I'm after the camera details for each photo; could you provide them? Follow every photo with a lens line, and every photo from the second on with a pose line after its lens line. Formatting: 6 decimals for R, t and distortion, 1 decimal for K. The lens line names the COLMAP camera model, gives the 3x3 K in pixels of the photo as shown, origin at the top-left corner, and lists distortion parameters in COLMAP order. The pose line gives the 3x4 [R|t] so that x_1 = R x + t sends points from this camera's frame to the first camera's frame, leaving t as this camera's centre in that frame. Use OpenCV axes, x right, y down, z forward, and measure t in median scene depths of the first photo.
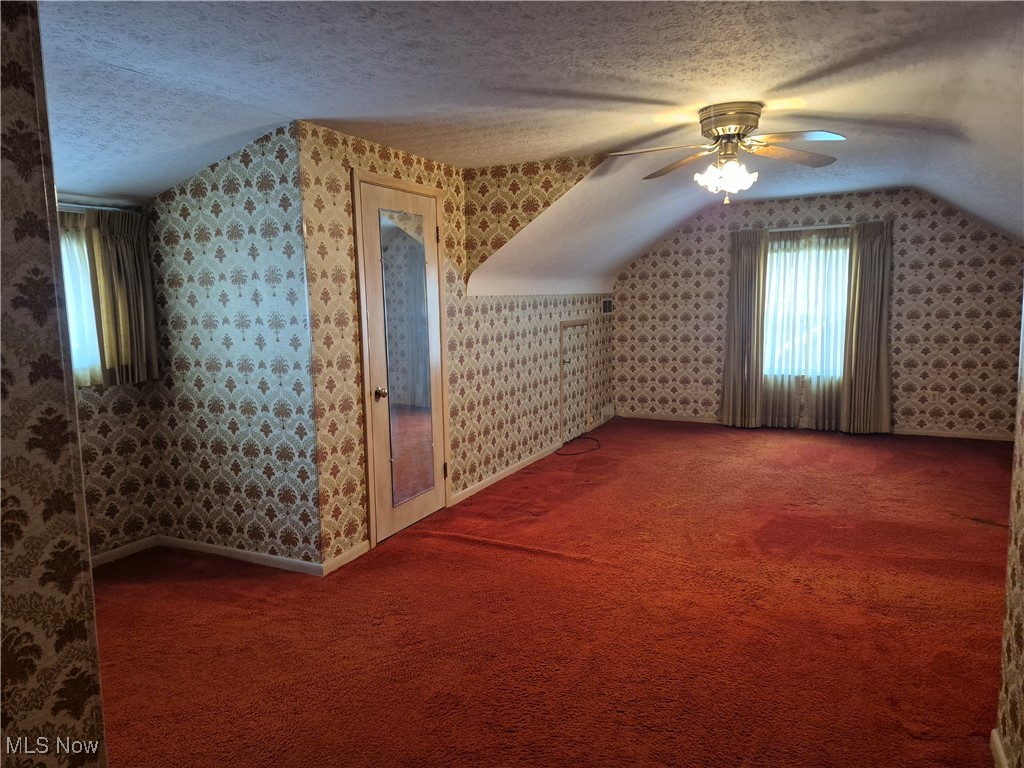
lens RADIAL K [[696.1, 0, 508.0], [0, 696.1, 384.6], [0, 0, 1]] dist [0.114140, -0.123808]
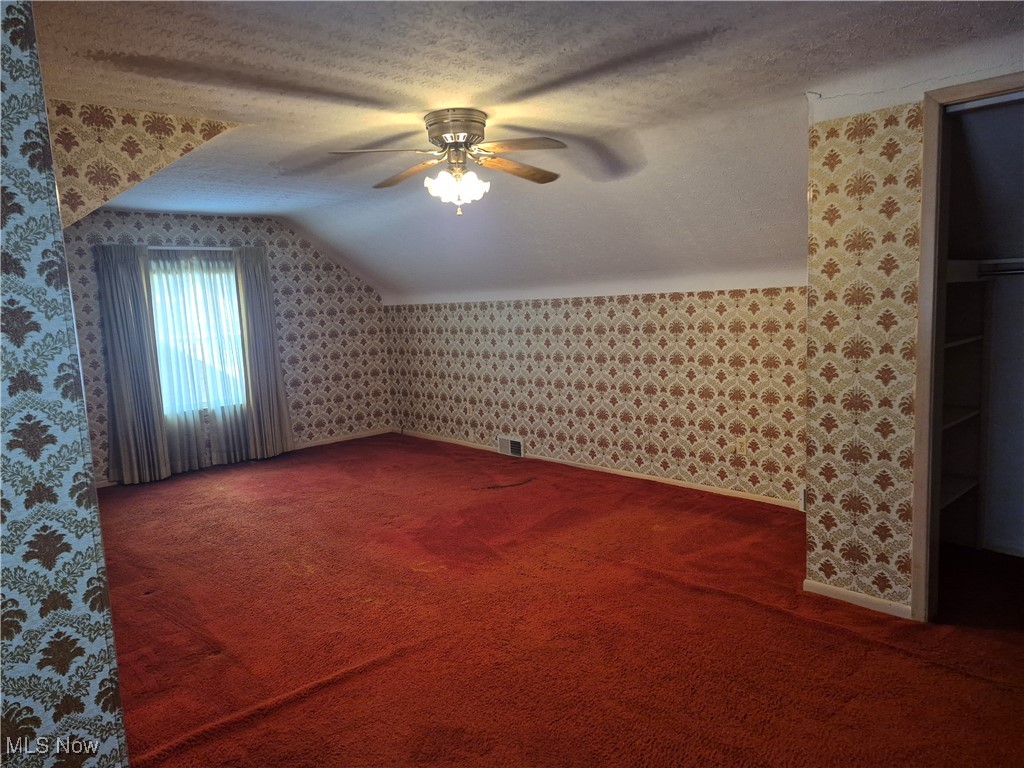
lens RADIAL K [[696.1, 0, 508.0], [0, 696.1, 384.6], [0, 0, 1]] dist [0.114140, -0.123808]
pose [[0.371833, -0.110068, 0.921751, -0.323343], [0.155316, 0.986326, 0.055125, -0.039324], [-0.915214, 0.122665, 0.383843, 0.336905]]
